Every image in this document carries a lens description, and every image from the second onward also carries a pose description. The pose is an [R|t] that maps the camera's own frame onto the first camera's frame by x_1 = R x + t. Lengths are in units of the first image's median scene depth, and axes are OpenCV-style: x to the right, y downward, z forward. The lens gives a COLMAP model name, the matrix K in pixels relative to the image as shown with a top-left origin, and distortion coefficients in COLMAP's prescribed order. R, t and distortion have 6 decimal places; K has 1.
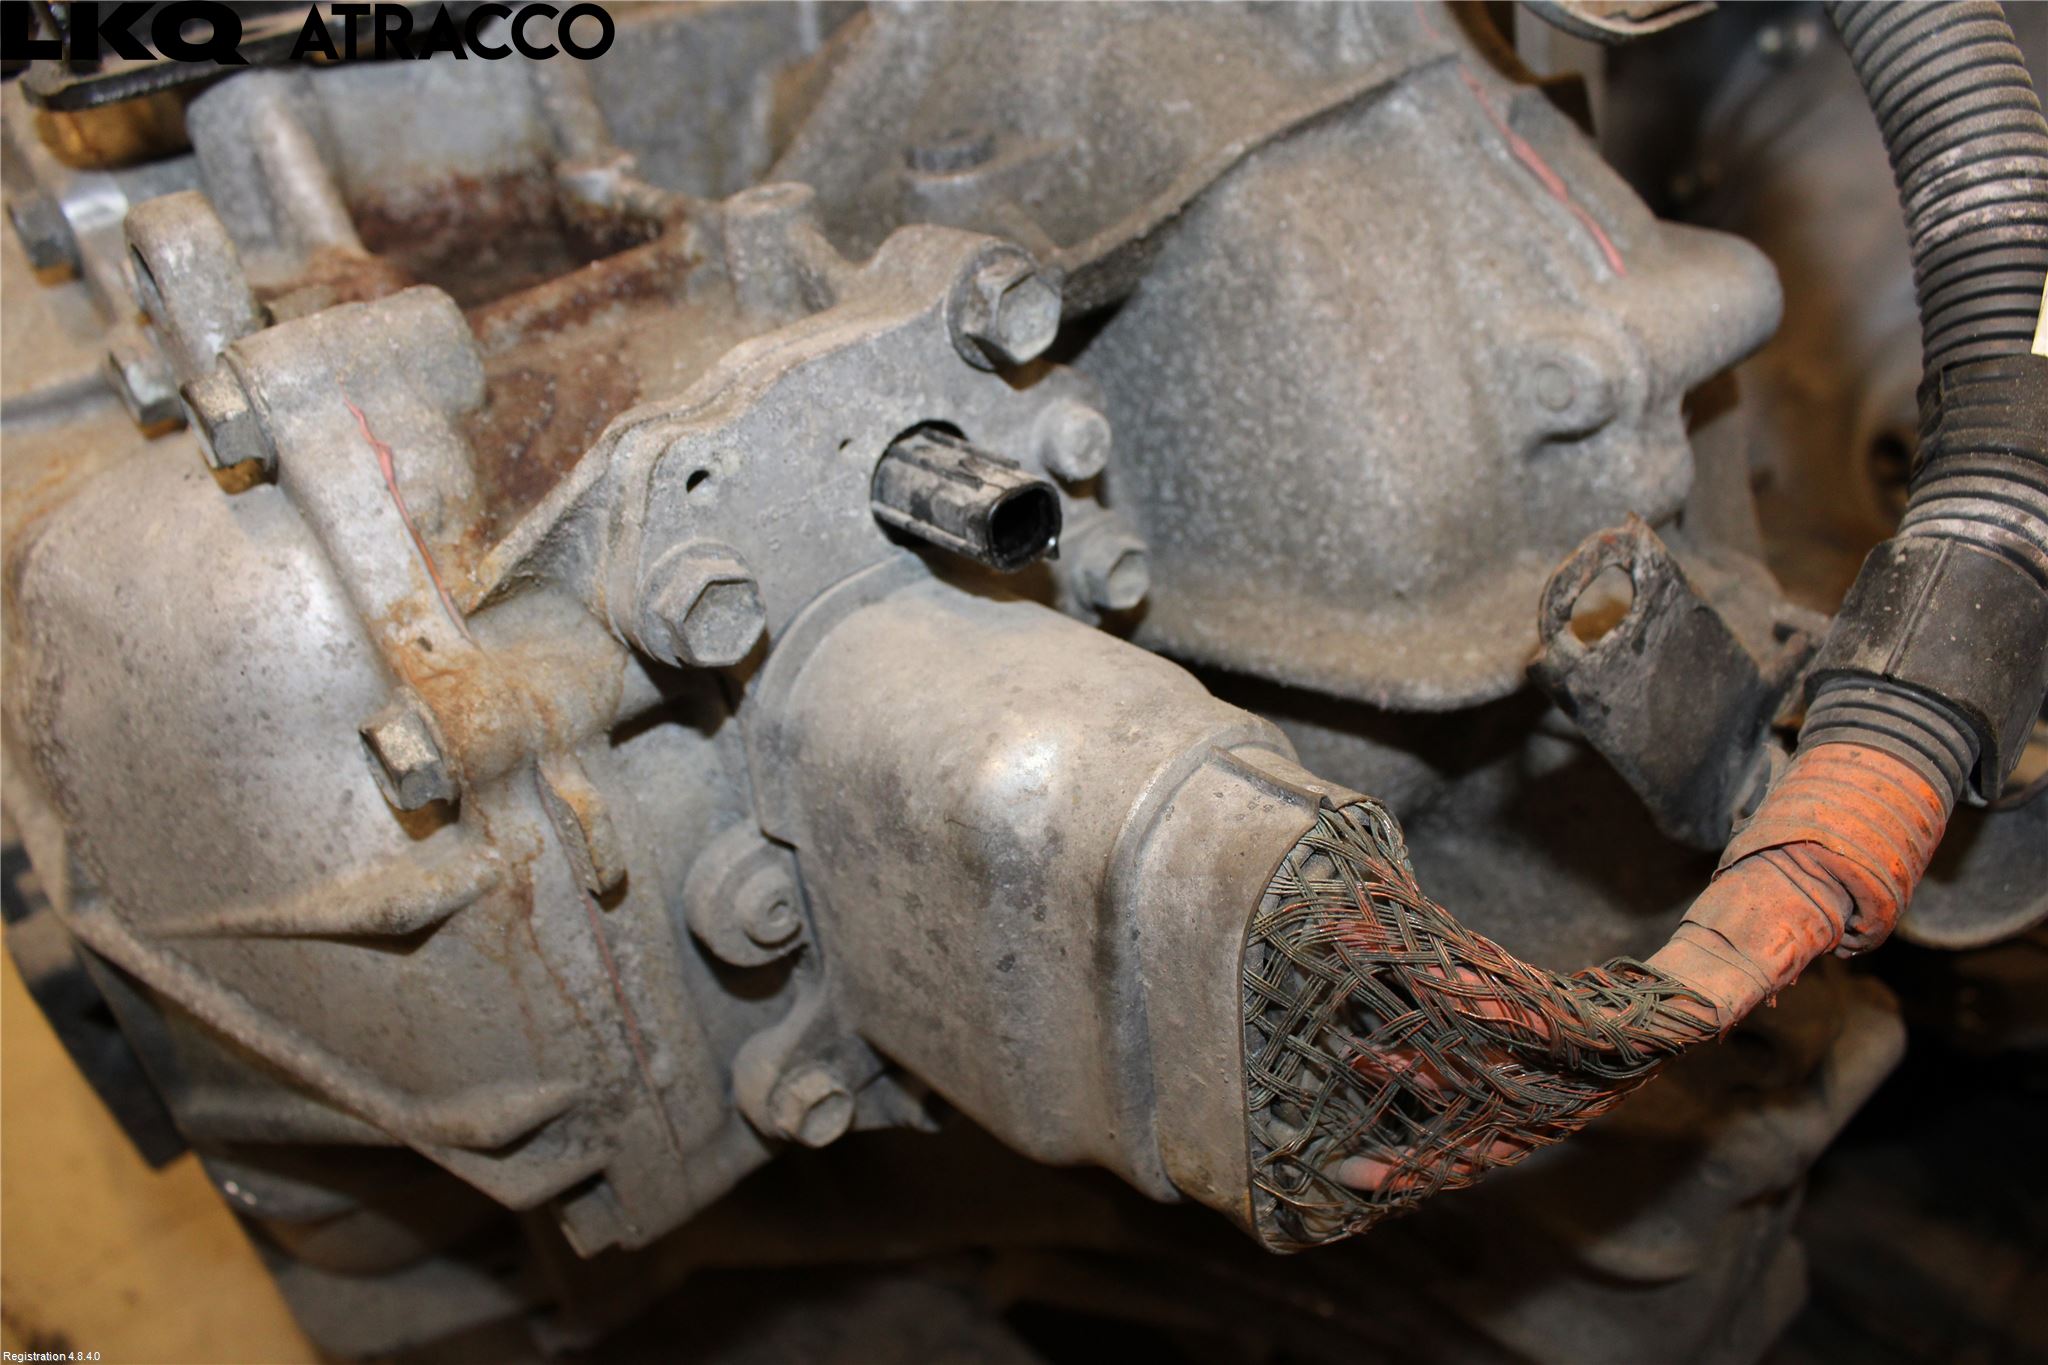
lens RADIAL K [[1645.6, 0, 1024.0], [0, 1645.6, 682.5], [0, 0, 1]] dist [-0.135784, 0.076556]
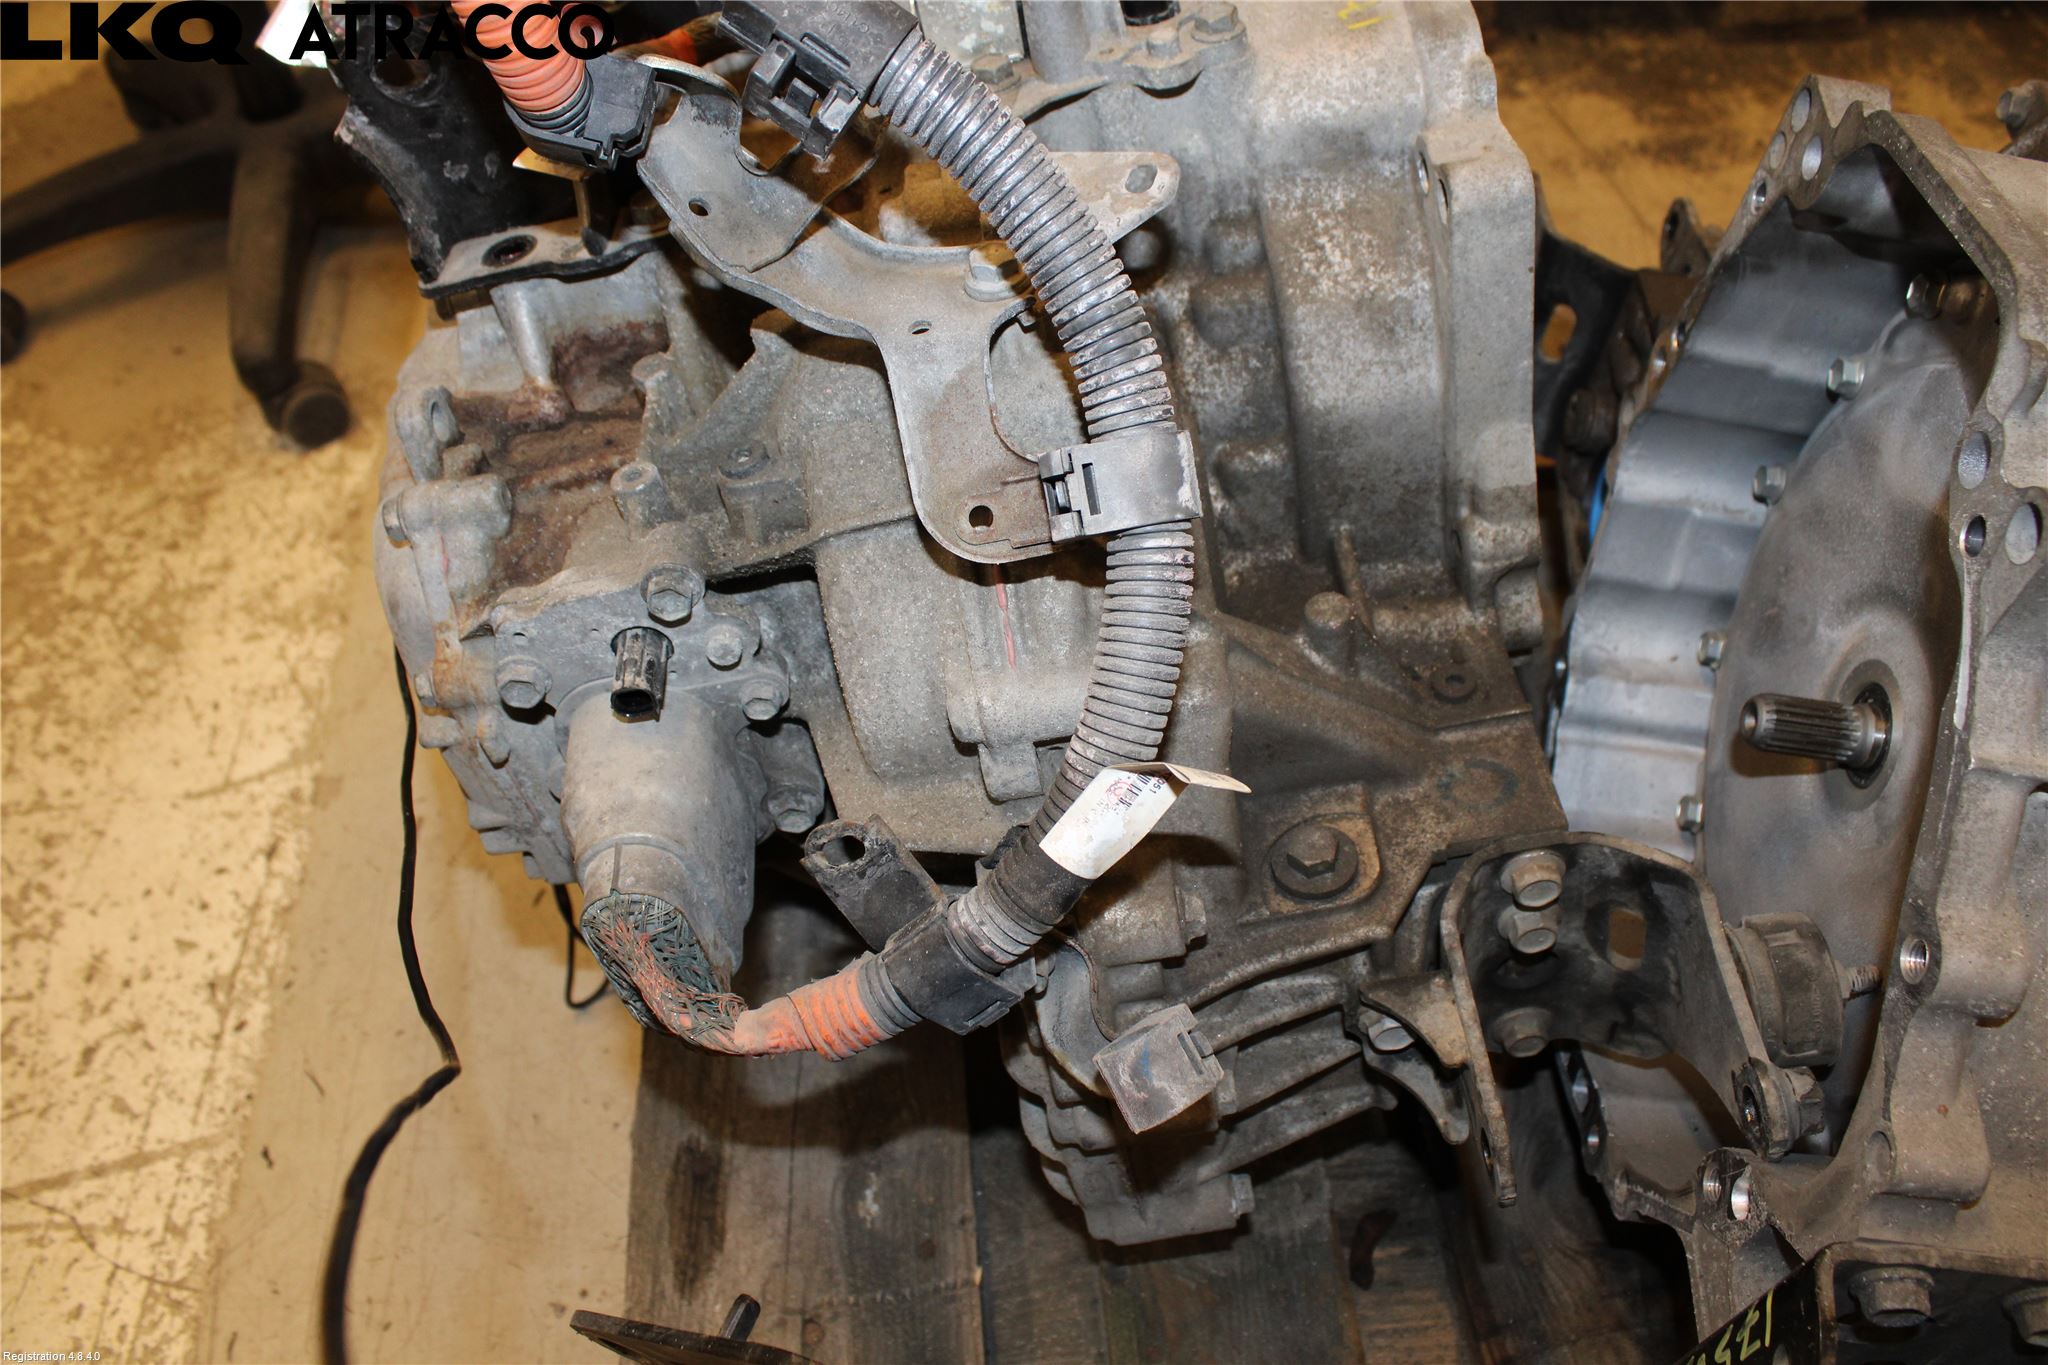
lens RADIAL K [[1645.6, 0, 1024.0], [0, 1645.6, 682.5], [0, 0, 1]] dist [-0.135784, 0.076556]
pose [[0.815893, 0.399323, -0.418162, 1.270365], [-0.236055, 0.890239, 0.389555, -1.046546], [0.527822, -0.219127, 0.820602, -0.482227]]
